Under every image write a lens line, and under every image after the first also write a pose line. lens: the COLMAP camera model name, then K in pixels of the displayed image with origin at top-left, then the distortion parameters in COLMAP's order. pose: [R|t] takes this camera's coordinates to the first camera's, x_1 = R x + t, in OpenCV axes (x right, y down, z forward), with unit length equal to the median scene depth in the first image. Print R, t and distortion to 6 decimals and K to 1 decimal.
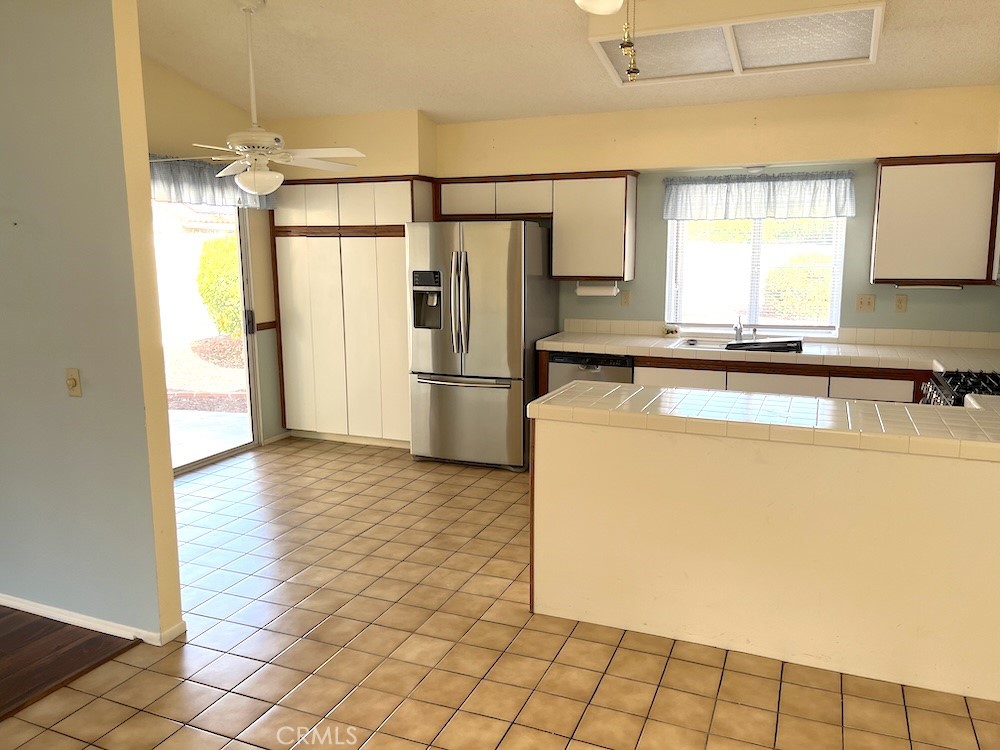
lens RADIAL K [[756.1, 0, 504.3], [0, 756.1, 373.8], [0, 0, 1]] dist [0.006896, 0.004222]
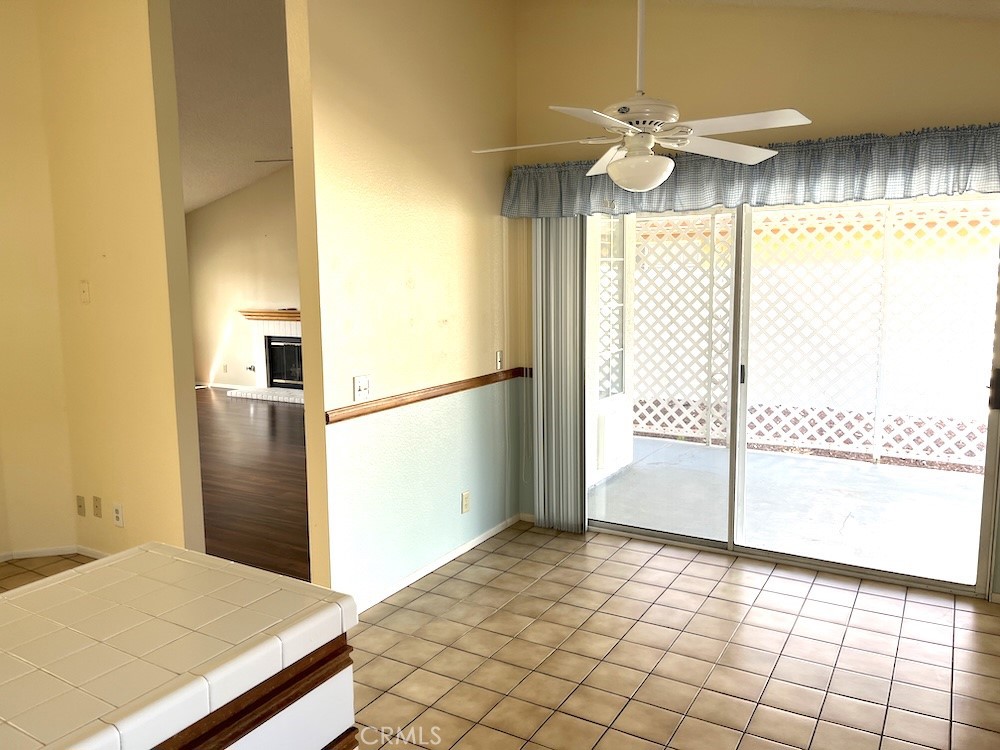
lens RADIAL K [[756.1, 0, 504.3], [0, 756.1, 373.8], [0, 0, 1]] dist [0.006896, 0.004222]
pose [[-0.137637, 0.132505, -0.981580, 0.390532], [-0.146371, 0.977410, 0.152466, -0.152062], [0.979608, 0.164660, -0.115133, 0.934200]]
